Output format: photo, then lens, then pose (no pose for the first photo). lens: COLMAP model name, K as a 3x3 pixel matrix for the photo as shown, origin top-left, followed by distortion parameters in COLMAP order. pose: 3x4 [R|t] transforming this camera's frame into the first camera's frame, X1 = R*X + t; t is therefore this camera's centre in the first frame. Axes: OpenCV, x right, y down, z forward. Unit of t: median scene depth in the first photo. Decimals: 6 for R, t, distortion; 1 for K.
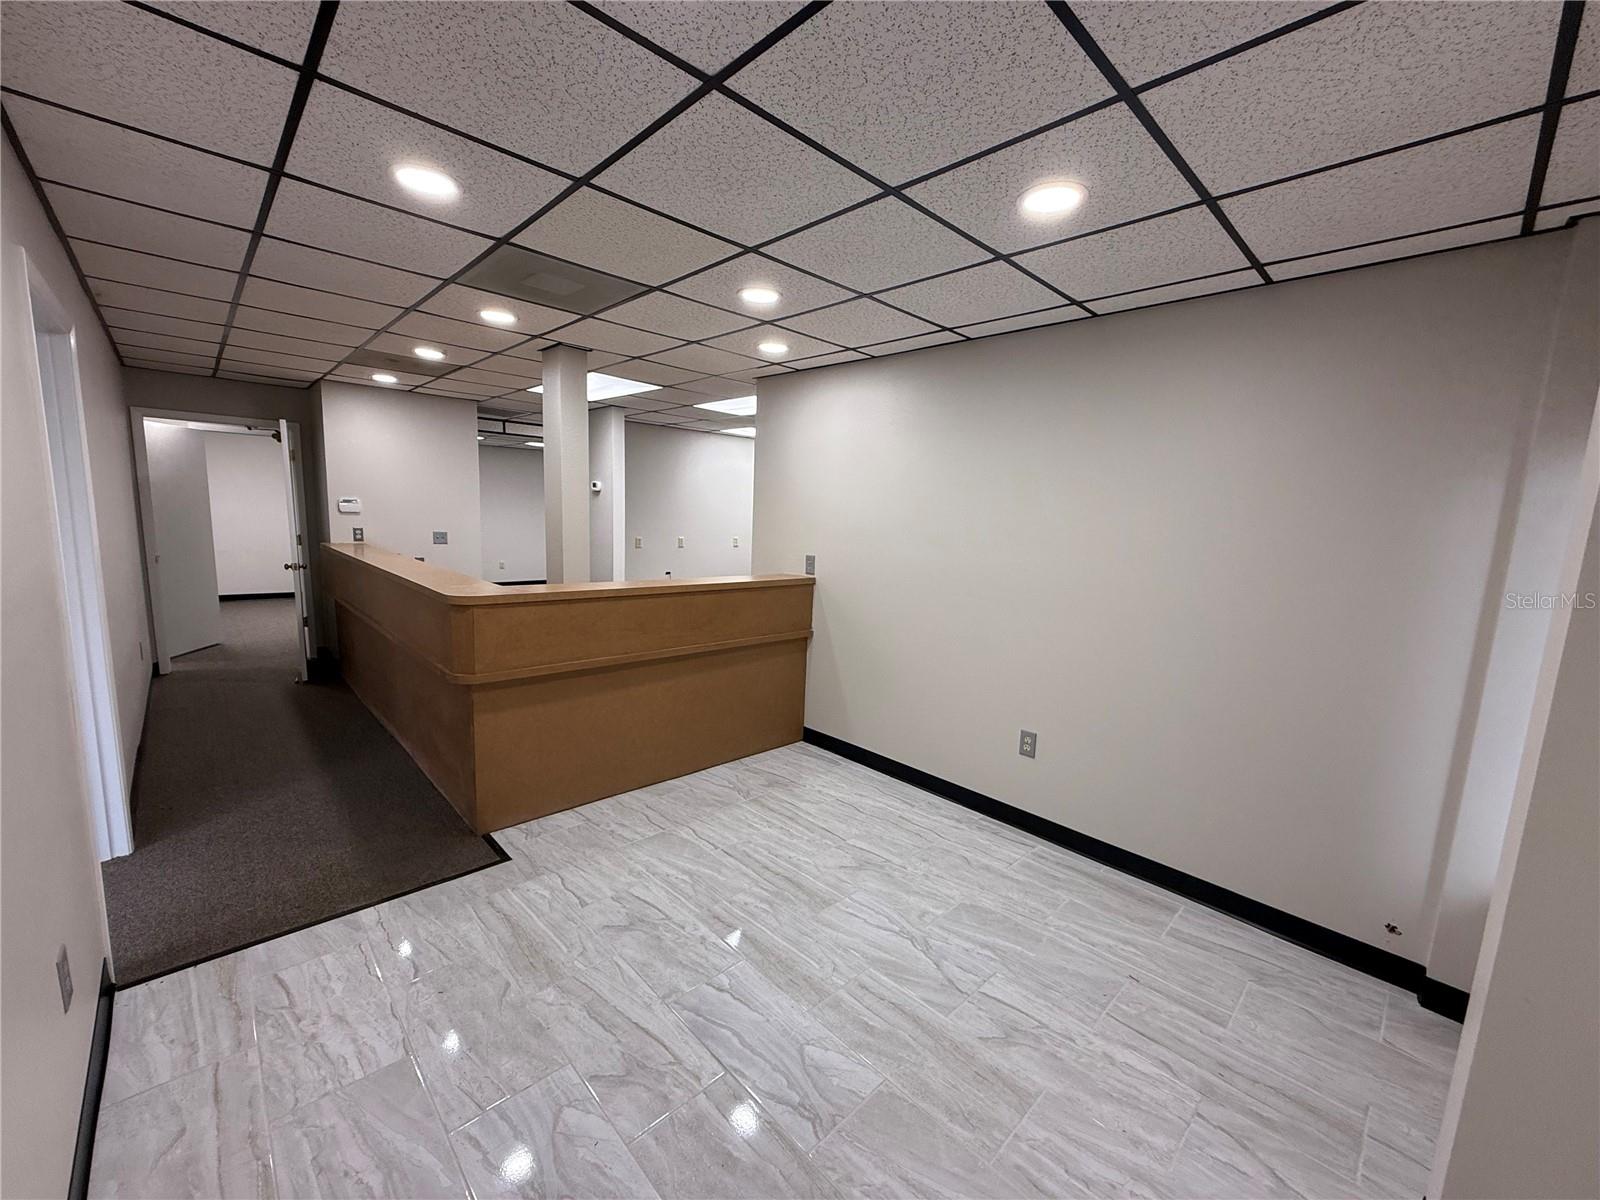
lens RADIAL K [[631.8, 0, 805.0], [0, 631.8, 609.3], [0, 0, 1]] dist [0.012603, -0.000185]
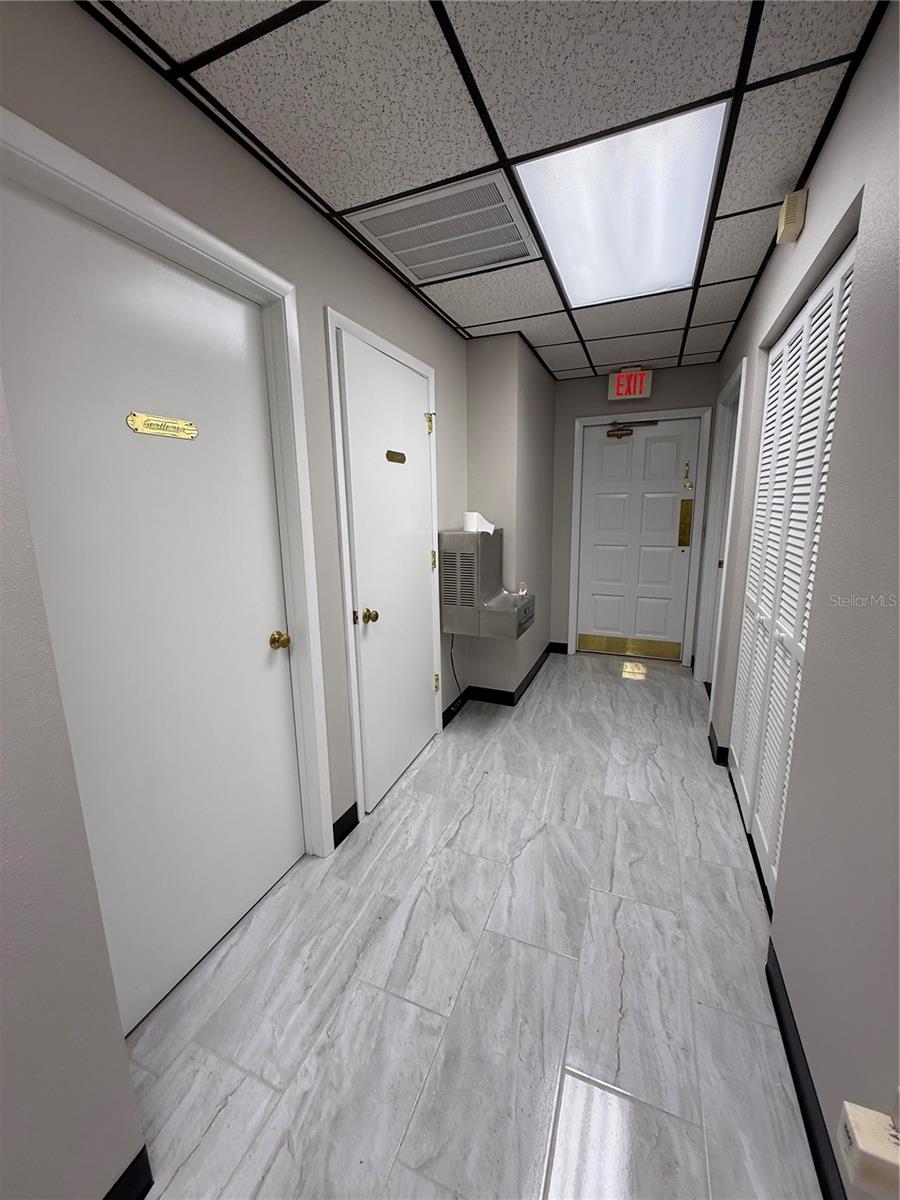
lens RADIAL K [[473.9, 0, 448.0], [0, 473.9, 594.6], [0, 0, 1]] dist [0.012603, -0.000185]
pose [[-0.405992, -0.170242, 0.897880, -0.147691], [0.147991, 0.957280, 0.248421, -0.015422], [-0.901814, 0.233735, -0.363454, 0.173207]]
